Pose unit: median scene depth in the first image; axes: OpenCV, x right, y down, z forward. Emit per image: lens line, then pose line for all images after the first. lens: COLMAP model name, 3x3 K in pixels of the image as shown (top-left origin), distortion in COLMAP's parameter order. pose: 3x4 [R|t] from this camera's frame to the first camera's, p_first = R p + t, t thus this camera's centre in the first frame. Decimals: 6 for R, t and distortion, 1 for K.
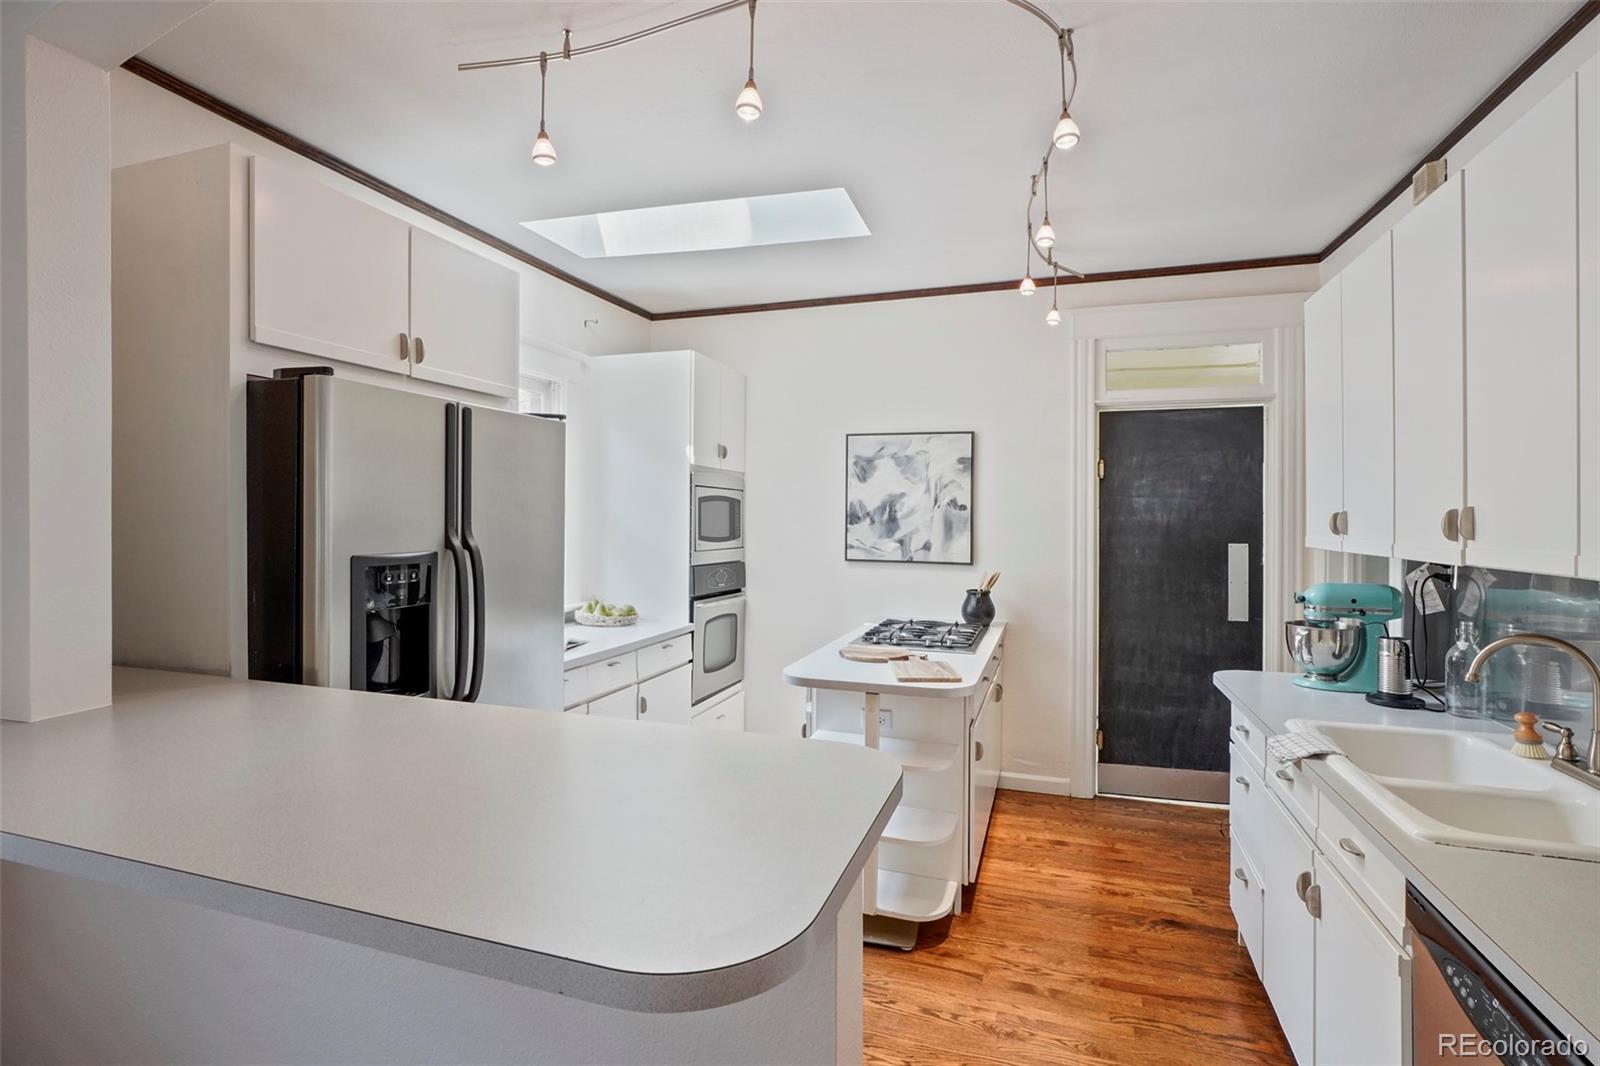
lens RADIAL K [[763.9, 0, 816.2], [0, 763.9, 518.6], [0, 0, 1]] dist [-0.029505, 0.006157]
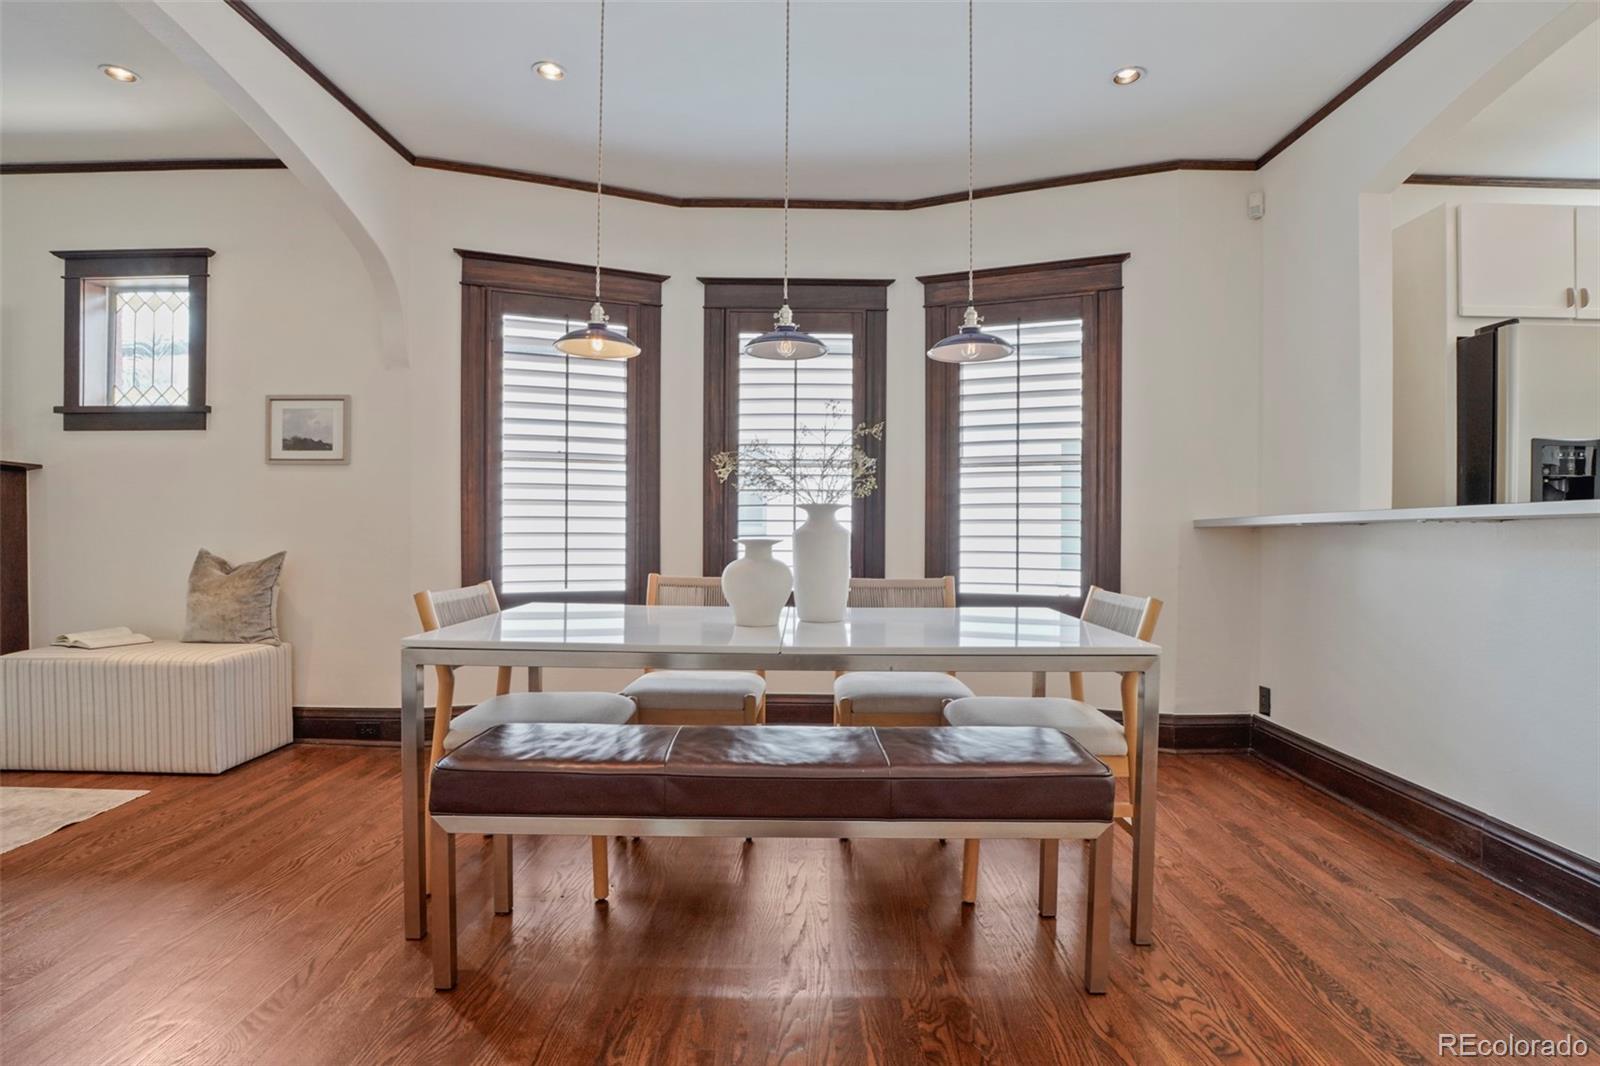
lens RADIAL K [[763.9, 0, 802.0], [0, 763.9, 534.6], [0, 0, 1]] dist [-0.029505, 0.006157]
pose [[0.281626, 0.005701, -0.959507, 0.179803], [-0.007025, 0.999968, 0.003879, 0.104271], [0.959499, 0.005649, 0.281657, -0.357589]]
